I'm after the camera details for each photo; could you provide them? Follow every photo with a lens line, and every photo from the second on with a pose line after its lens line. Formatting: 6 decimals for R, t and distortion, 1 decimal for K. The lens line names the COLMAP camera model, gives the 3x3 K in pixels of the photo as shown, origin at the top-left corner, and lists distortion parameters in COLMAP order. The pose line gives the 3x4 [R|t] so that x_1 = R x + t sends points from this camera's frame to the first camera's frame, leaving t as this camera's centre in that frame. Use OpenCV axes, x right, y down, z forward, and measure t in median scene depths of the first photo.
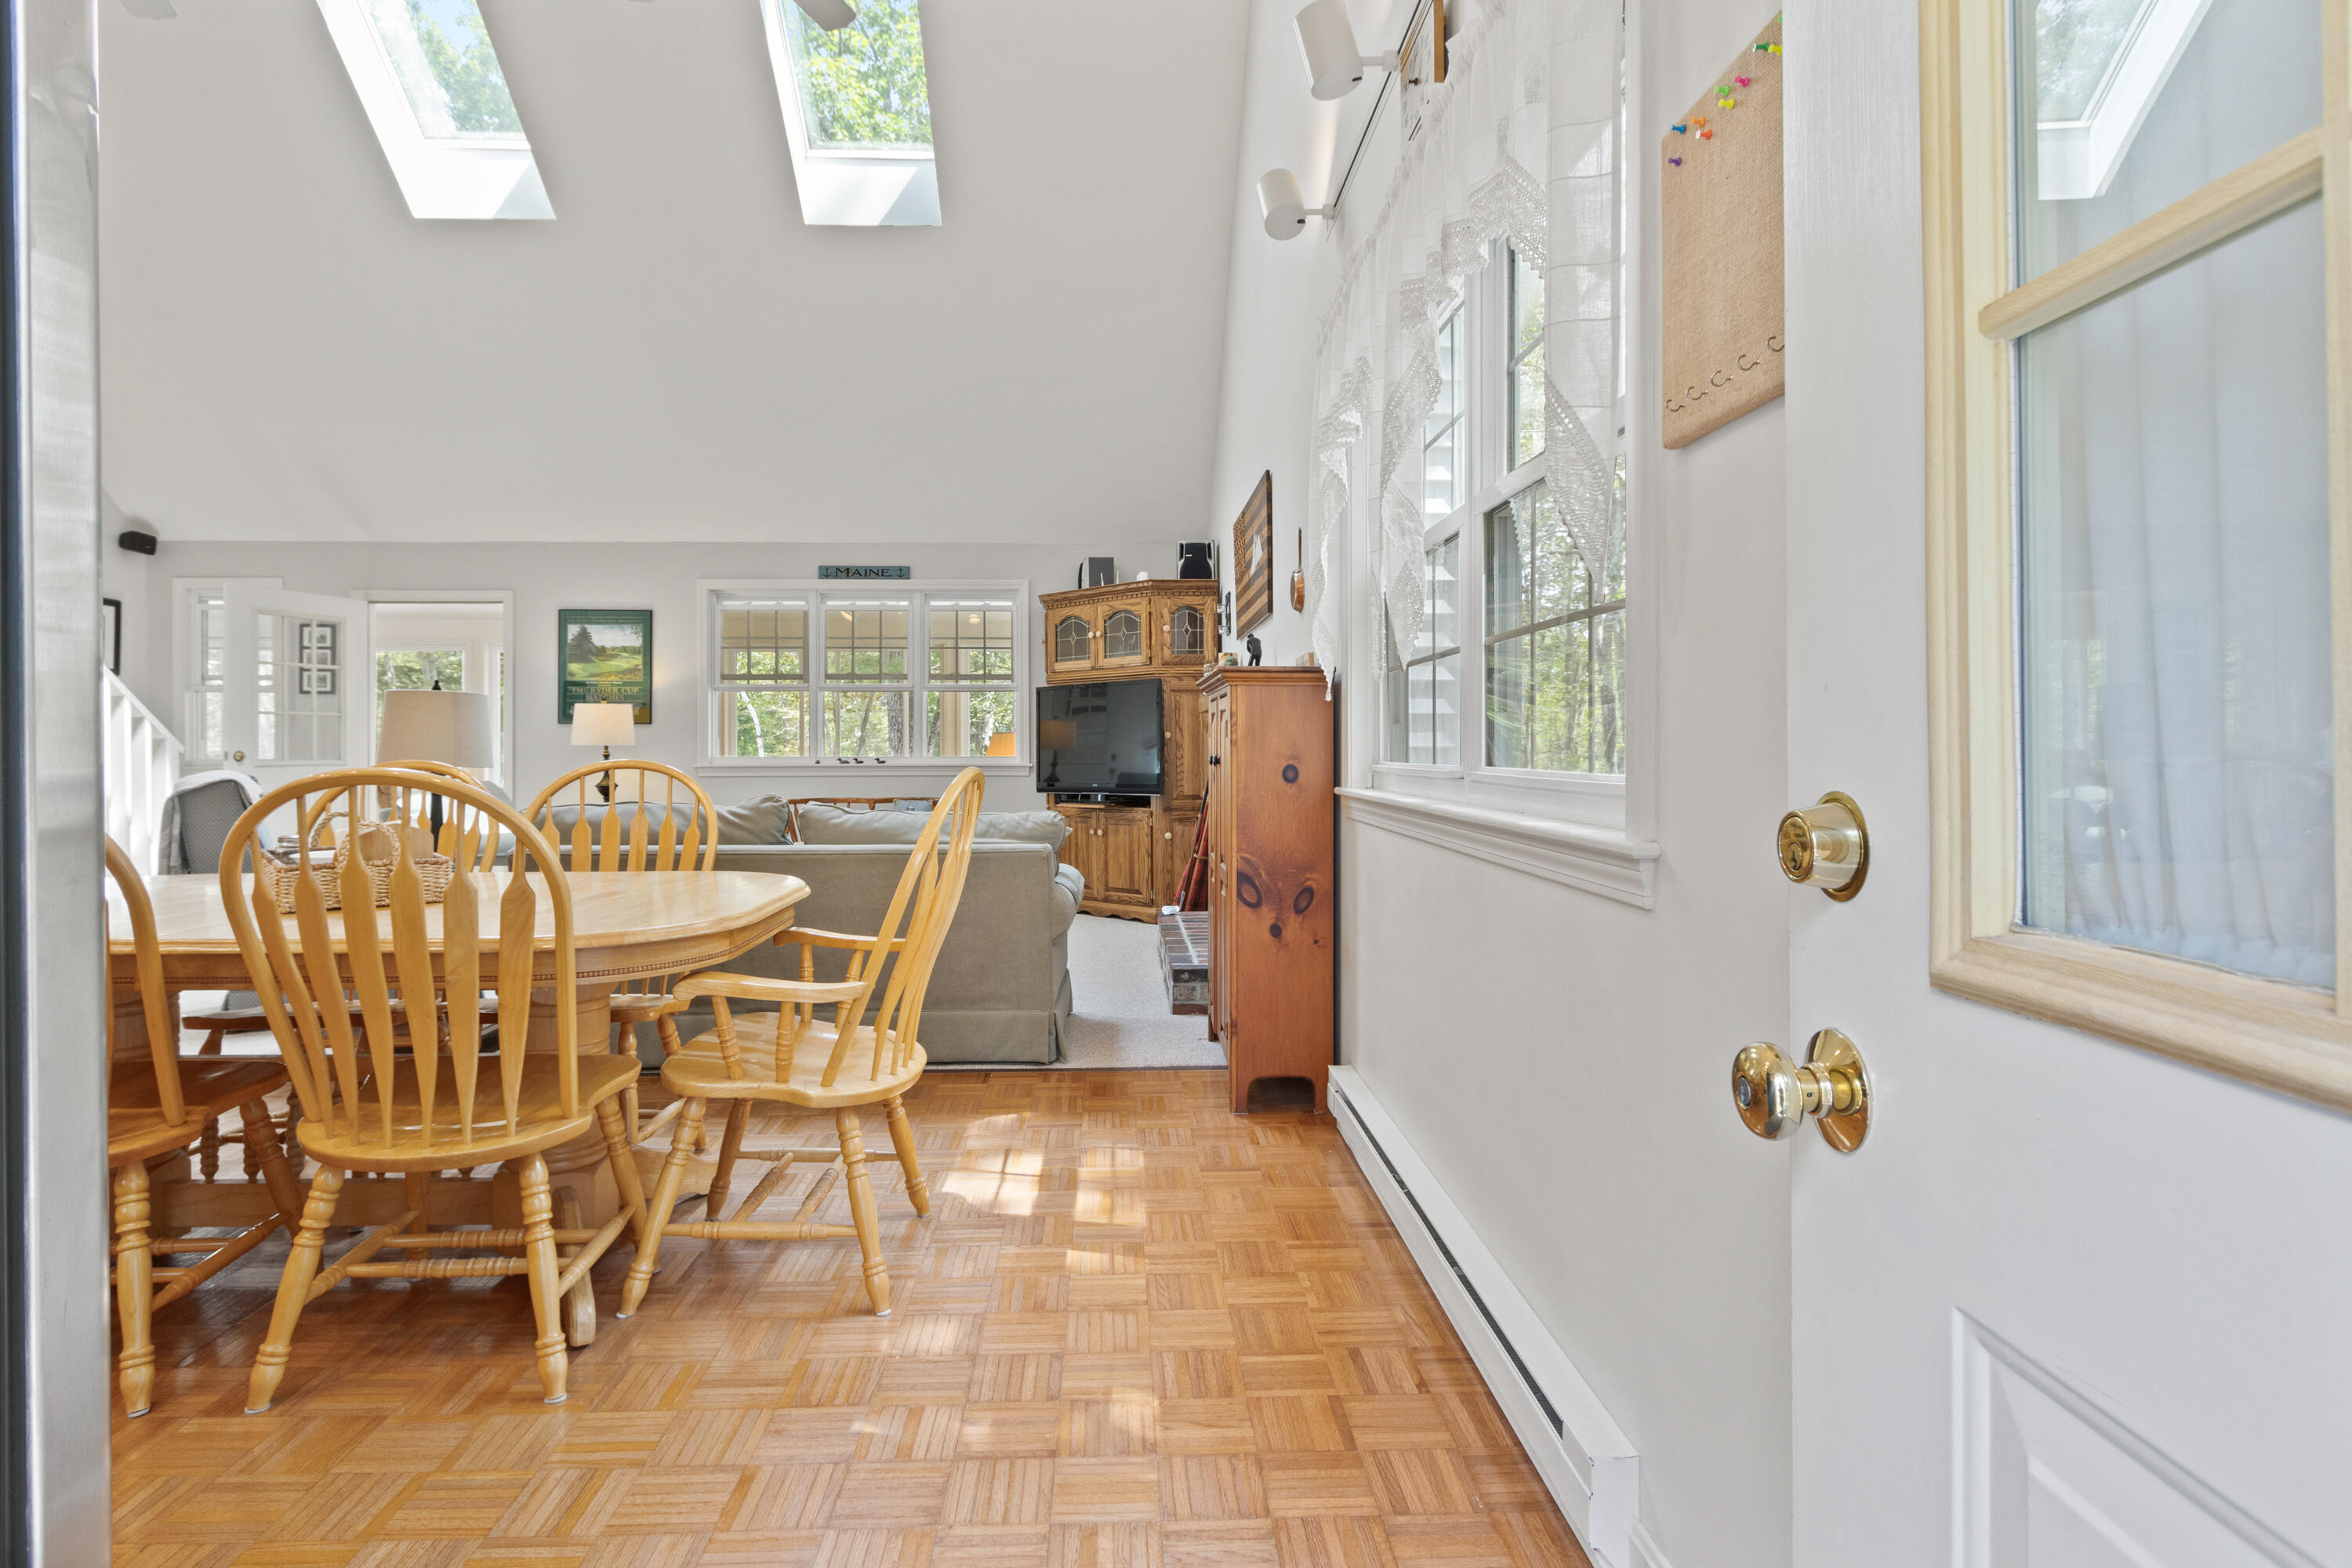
lens RADIAL K [[1197.9, 0, 1175.7], [0, 1197.9, 758.8], [0, 0, 1]] dist [0.001381, -0.001600]
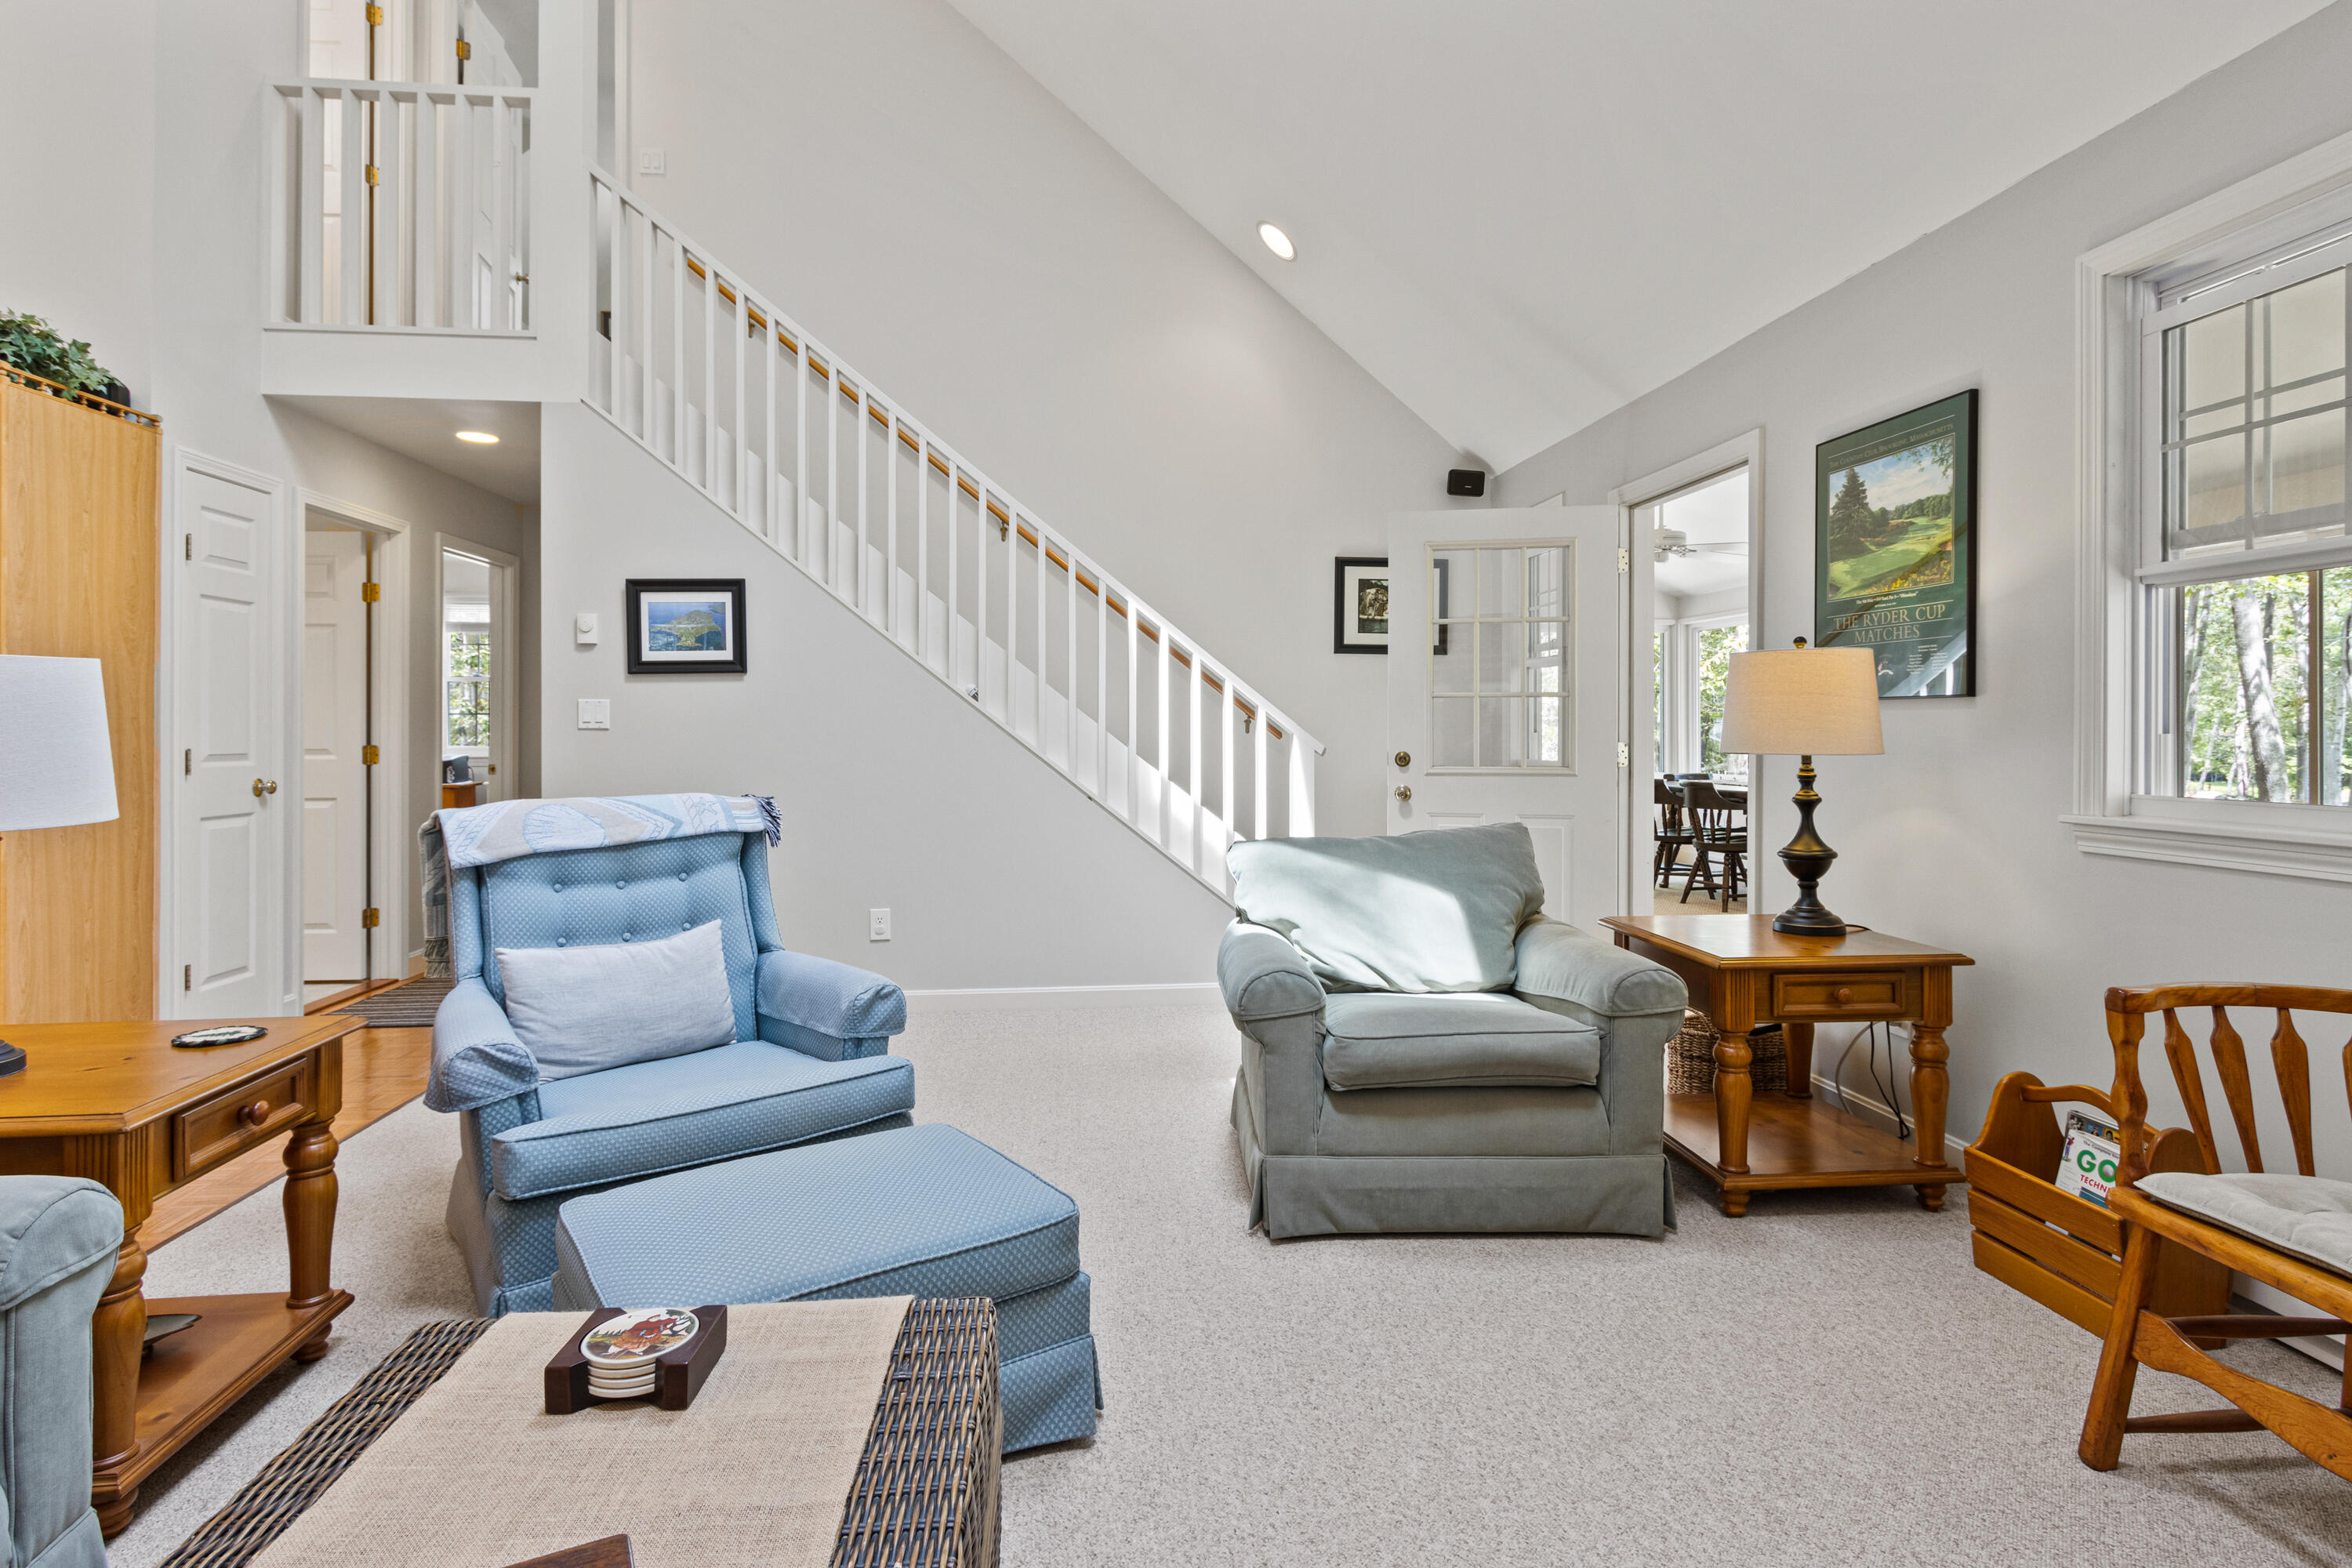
lens RADIAL K [[1197.9, 0, 1159.1], [0, 1197.9, 727.5], [0, 0, 1]] dist [0.001381, -0.001600]
pose [[0.054297, 0.002065, -0.998523, -0.092512], [-0.008495, 0.999963, 0.001606, -0.020293], [0.998489, 0.008396, 0.054312, 0.819138]]
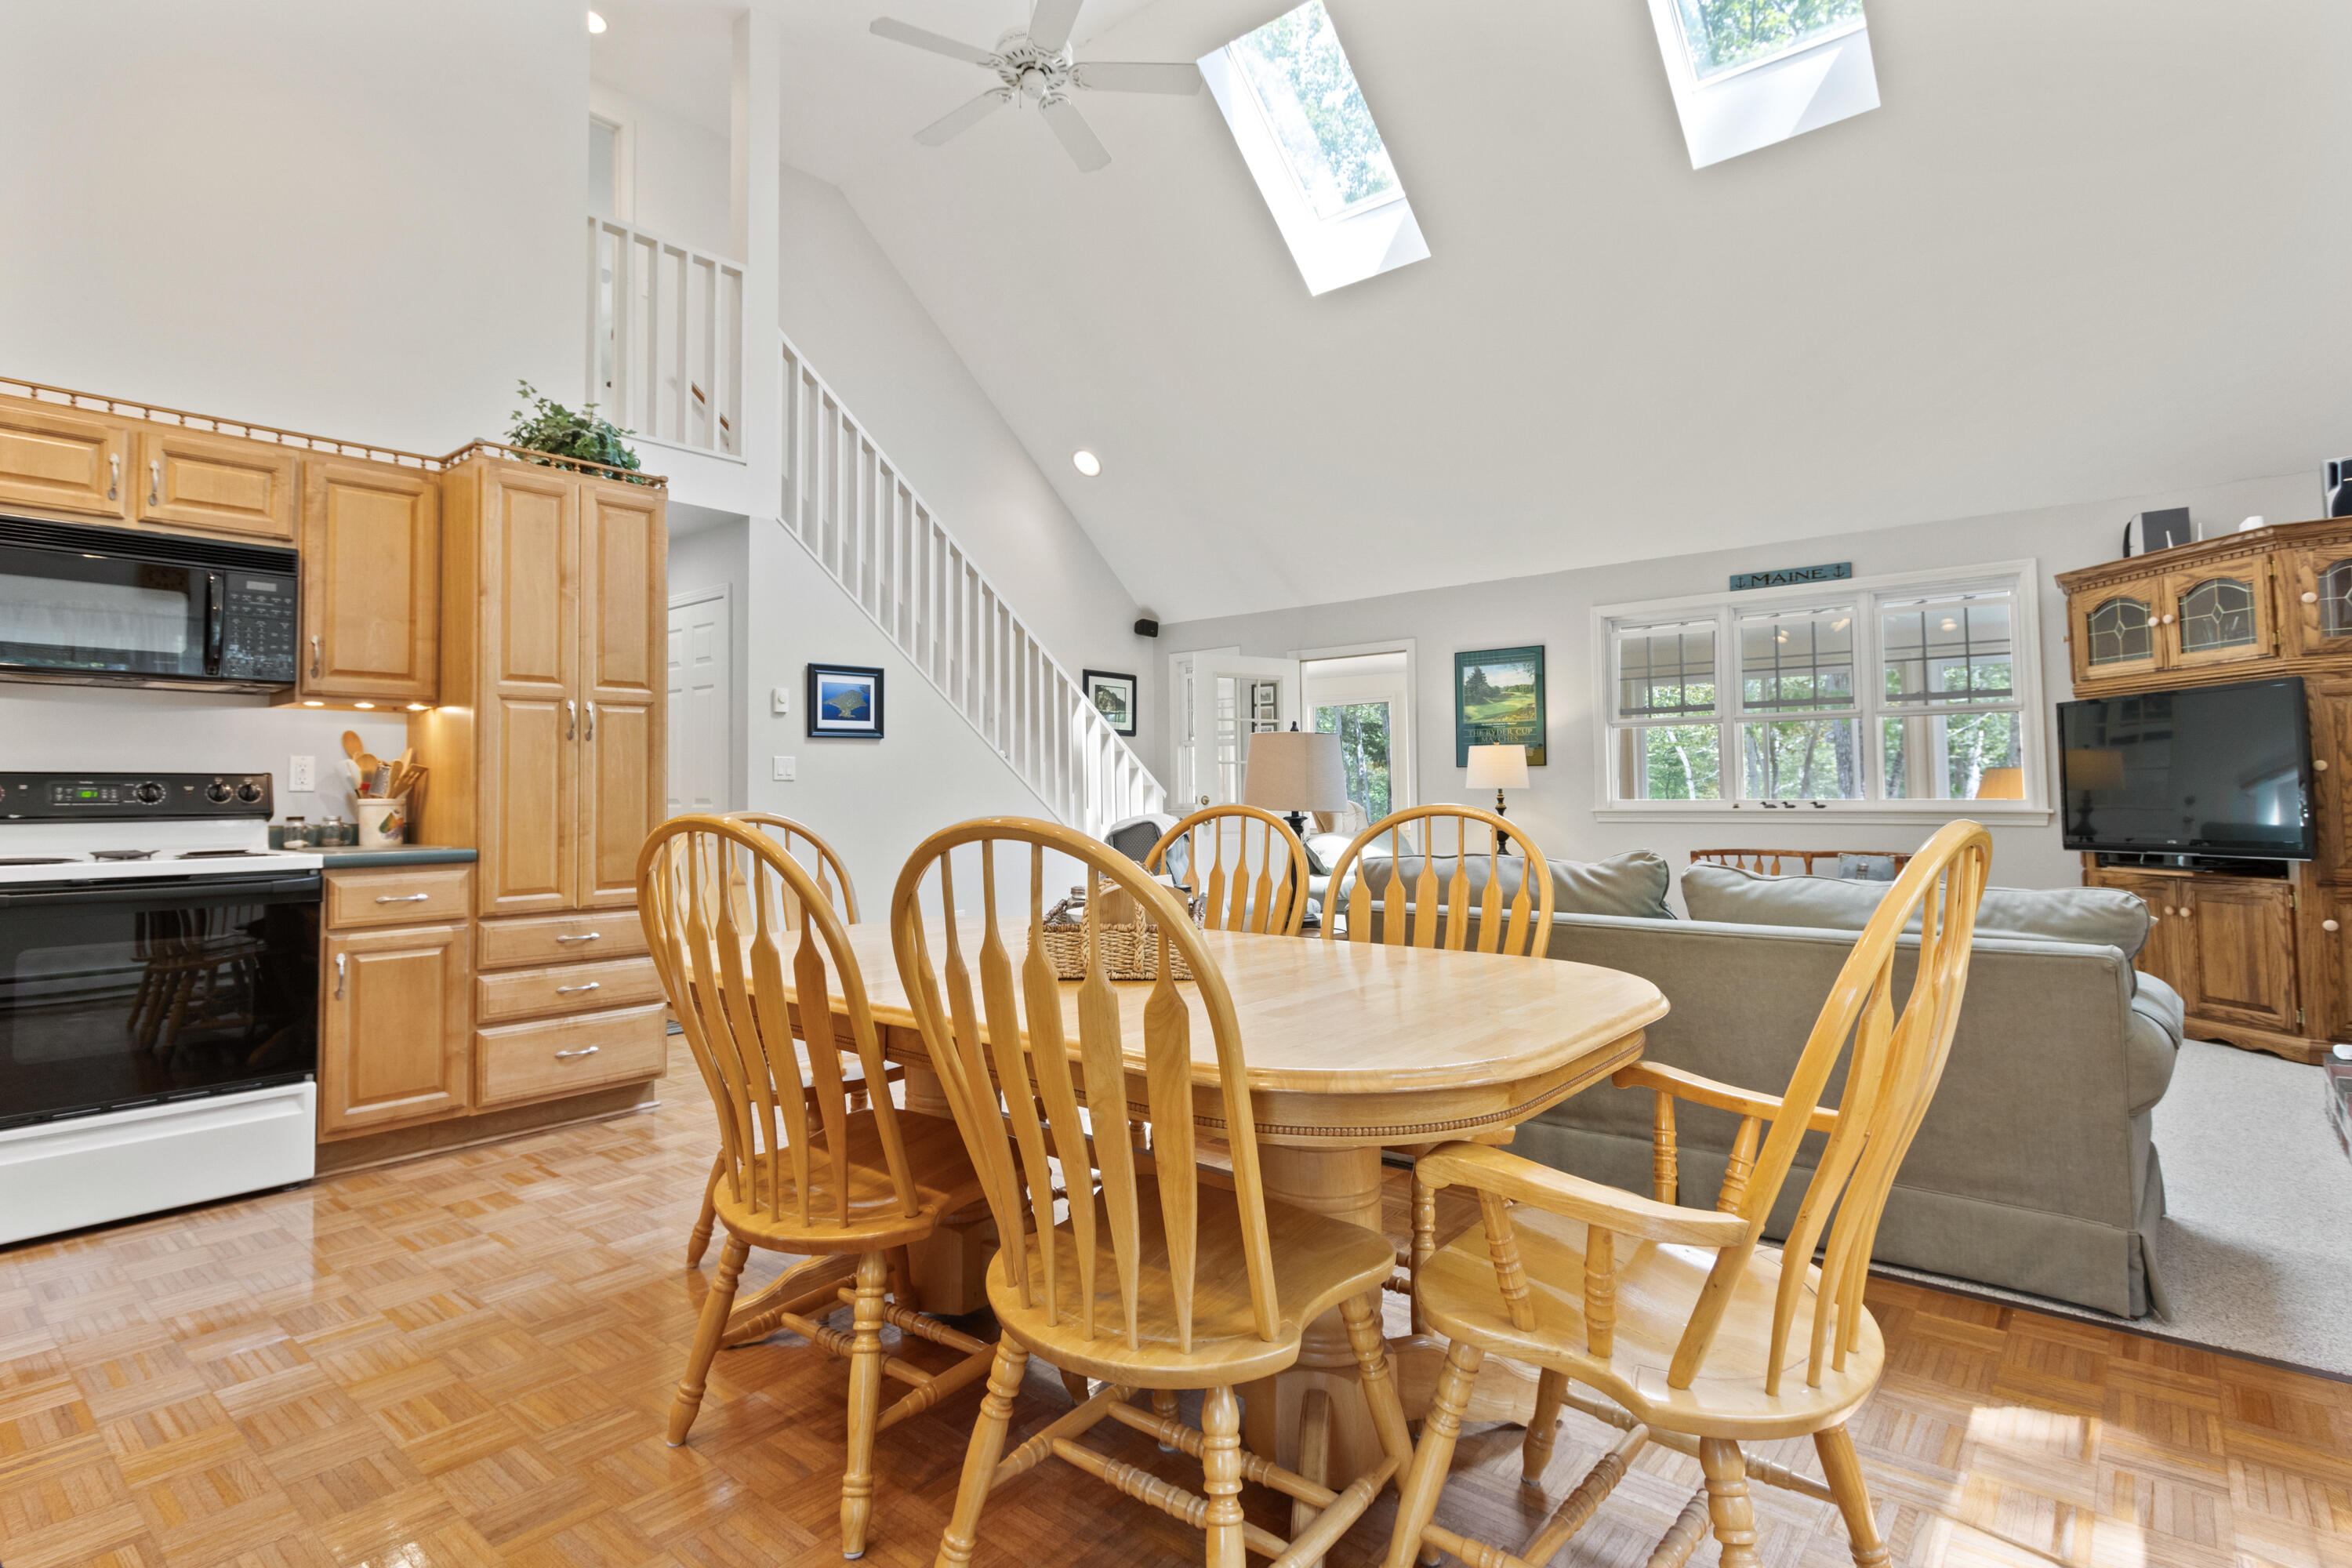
lens RADIAL K [[1197.9, 0, 1140.9], [0, 1197.9, 732.4], [0, 0, 1]] dist [0.001381, -0.001600]
pose [[0.723174, -0.040444, -0.689481, -0.020300], [0.000110, 0.998291, -0.058443, -0.000163], [0.690666, 0.042188, 0.721942, 0.112396]]
